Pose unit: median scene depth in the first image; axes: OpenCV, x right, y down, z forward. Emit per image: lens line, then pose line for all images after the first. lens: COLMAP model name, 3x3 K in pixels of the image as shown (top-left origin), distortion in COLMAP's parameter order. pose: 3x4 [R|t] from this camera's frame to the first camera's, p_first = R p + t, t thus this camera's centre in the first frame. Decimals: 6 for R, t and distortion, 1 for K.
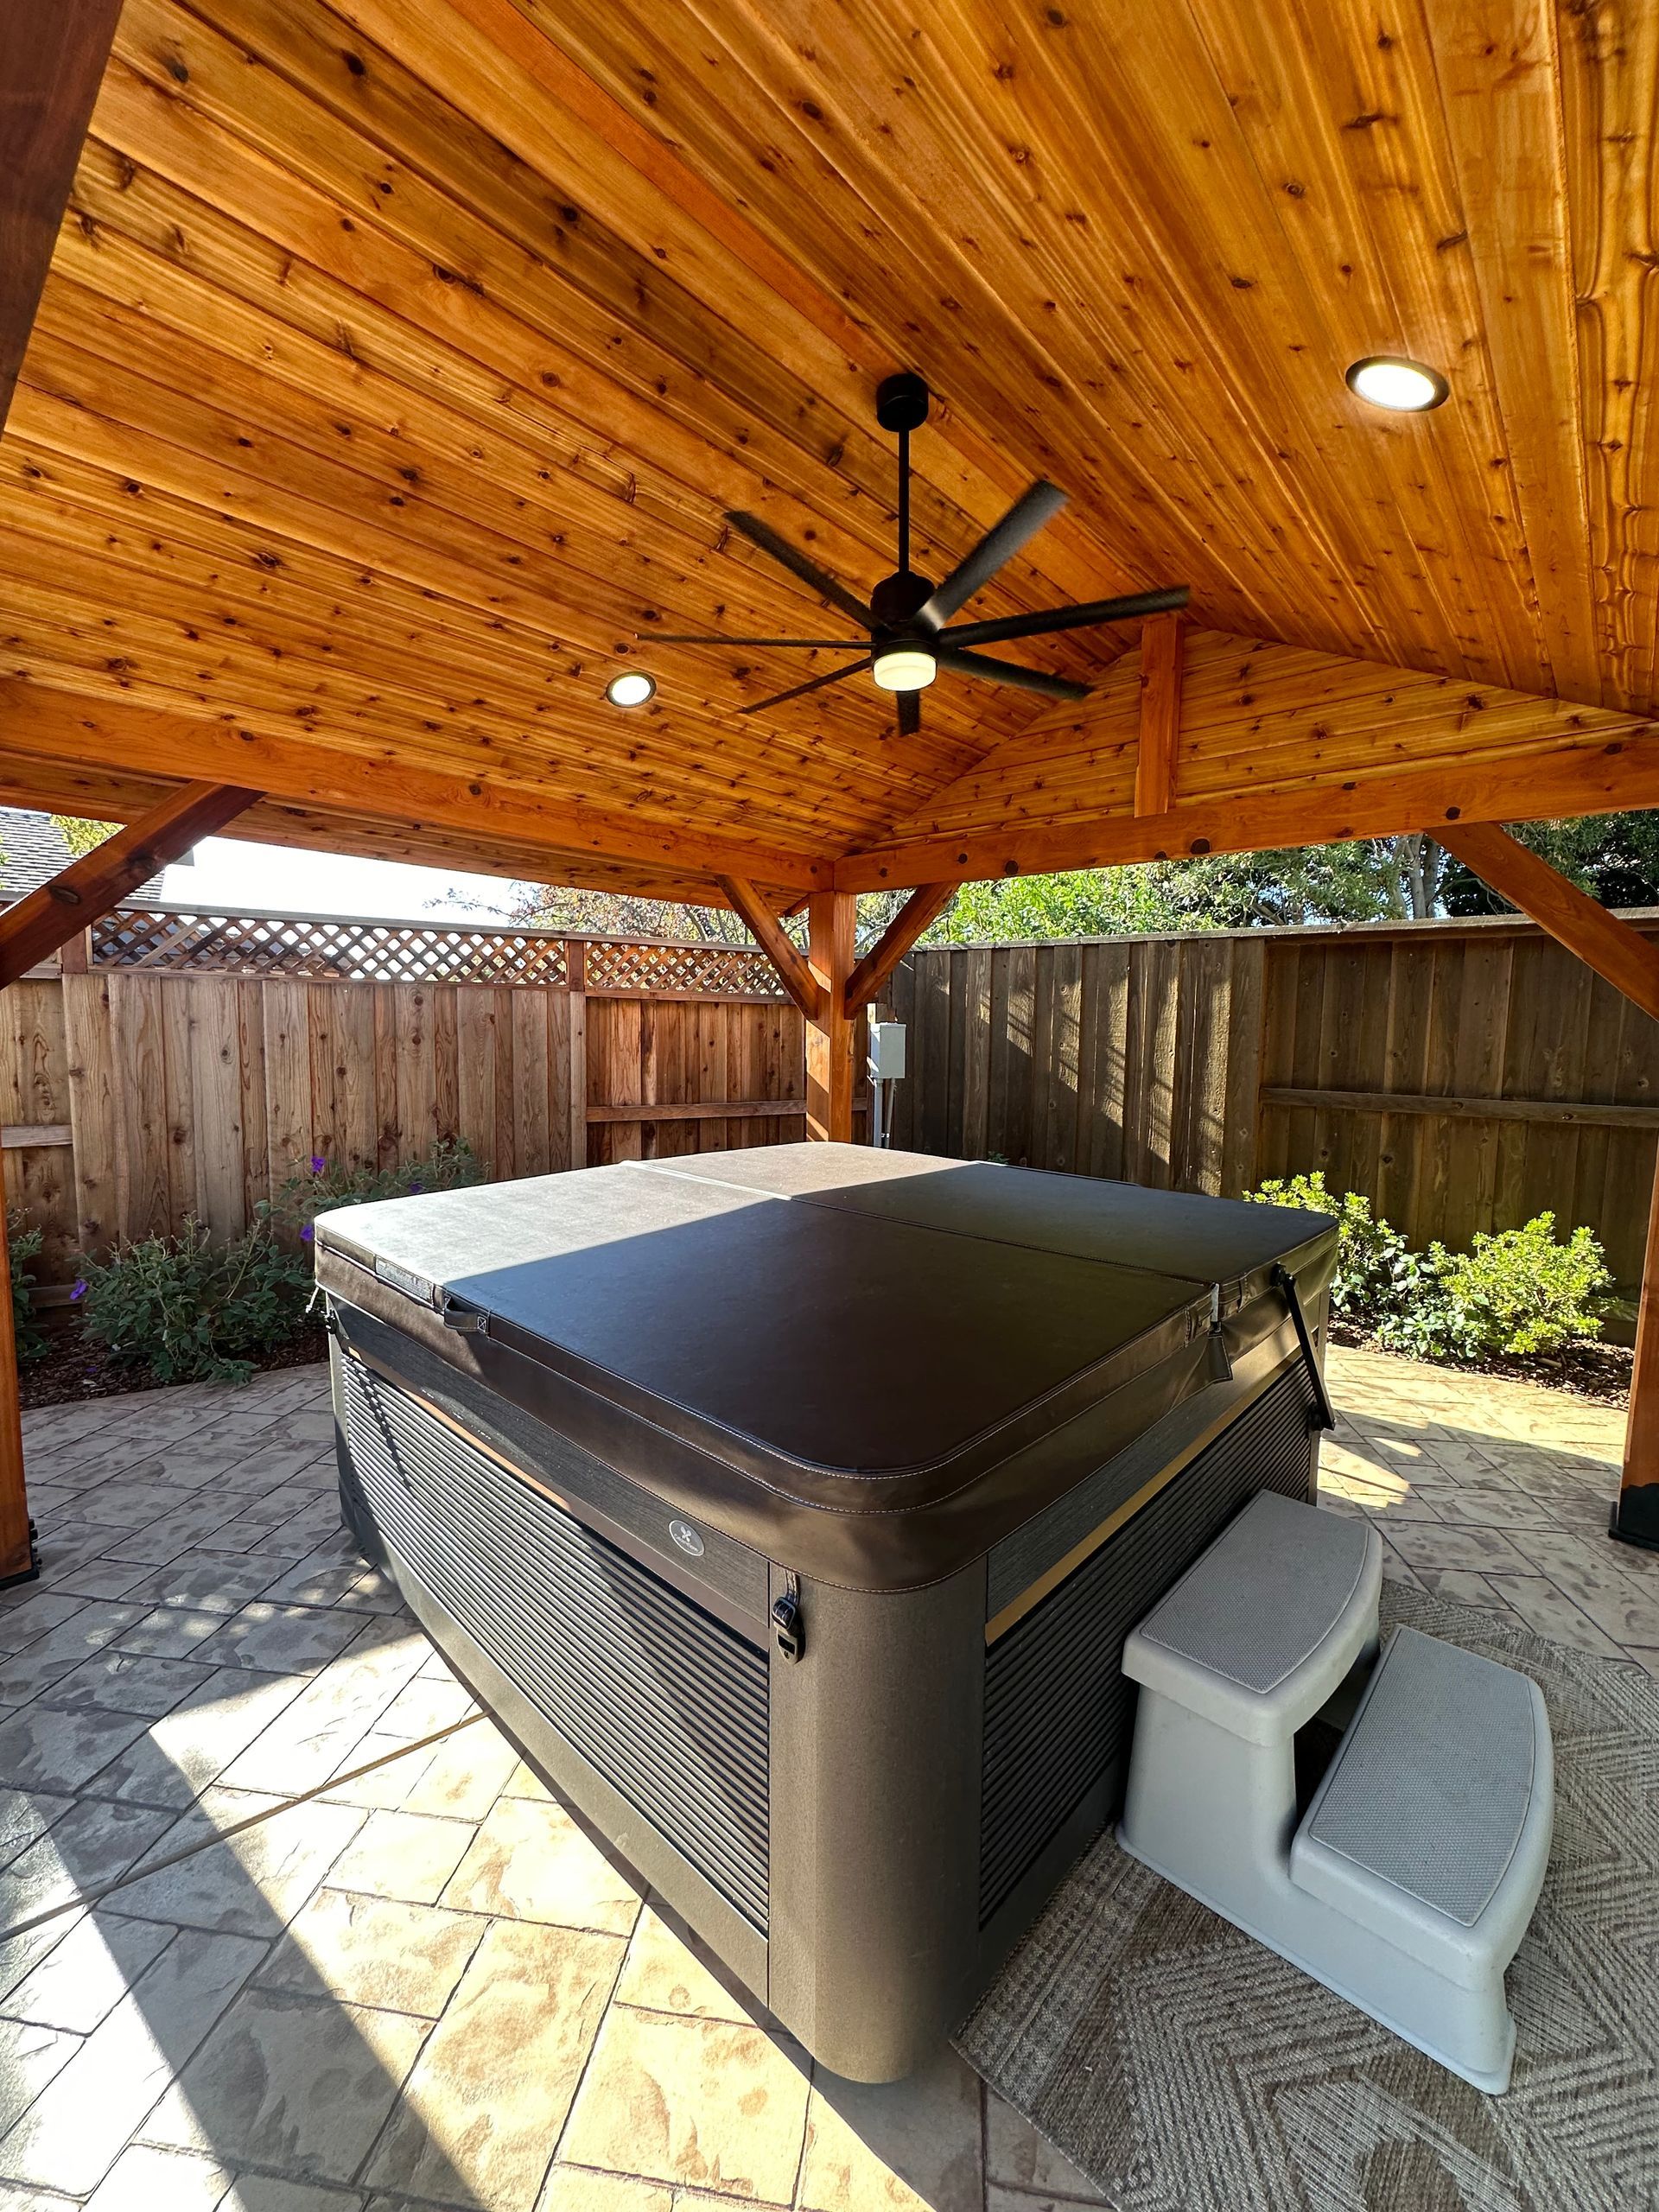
lens RADIAL K [[883.1, 0, 829.5], [0, 883.1, 1106.0], [0, 0, 1]] dist [-0.008305, 0.002098]
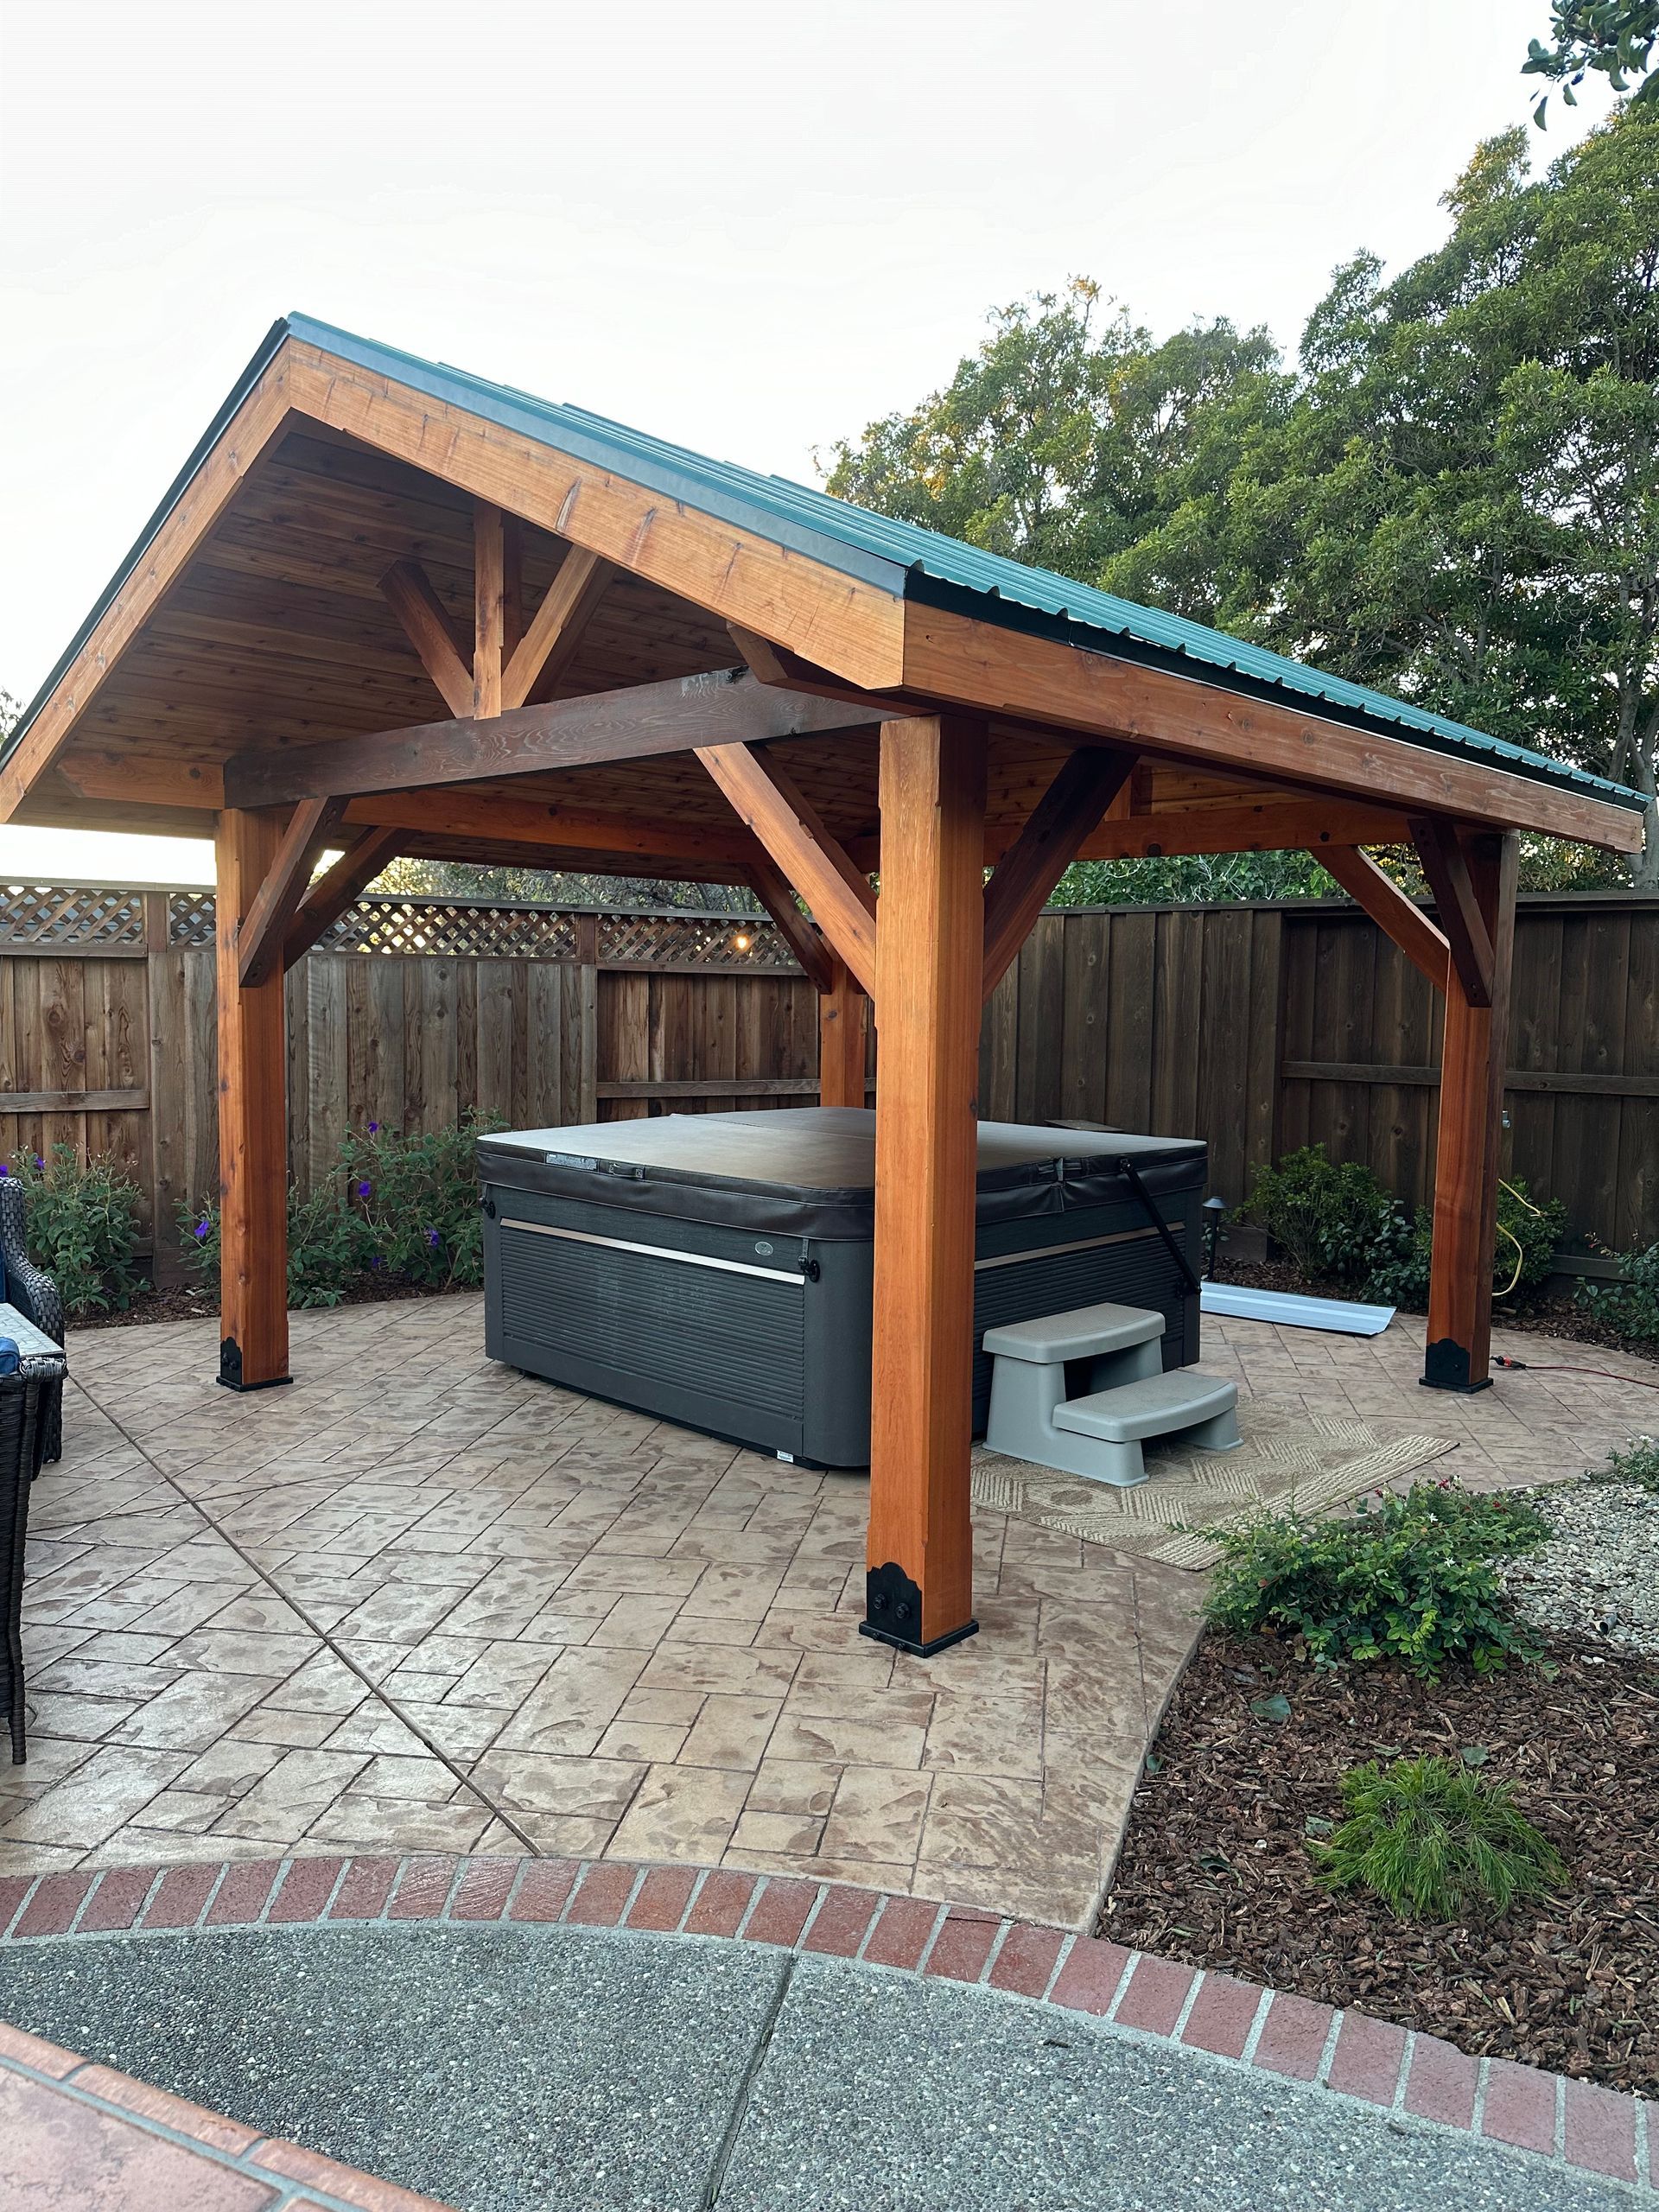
lens RADIAL K [[1538.9, 0, 805.0], [0, 1538.9, 1108.5], [0, 0, 1]] dist [0.102238, -0.068891]
pose [[0.999375, 0.001674, -0.035318, 0.018771], [-0.002069, 0.999936, -0.011151, 0.054300], [0.035297, 0.011217, 0.999314, -0.771903]]
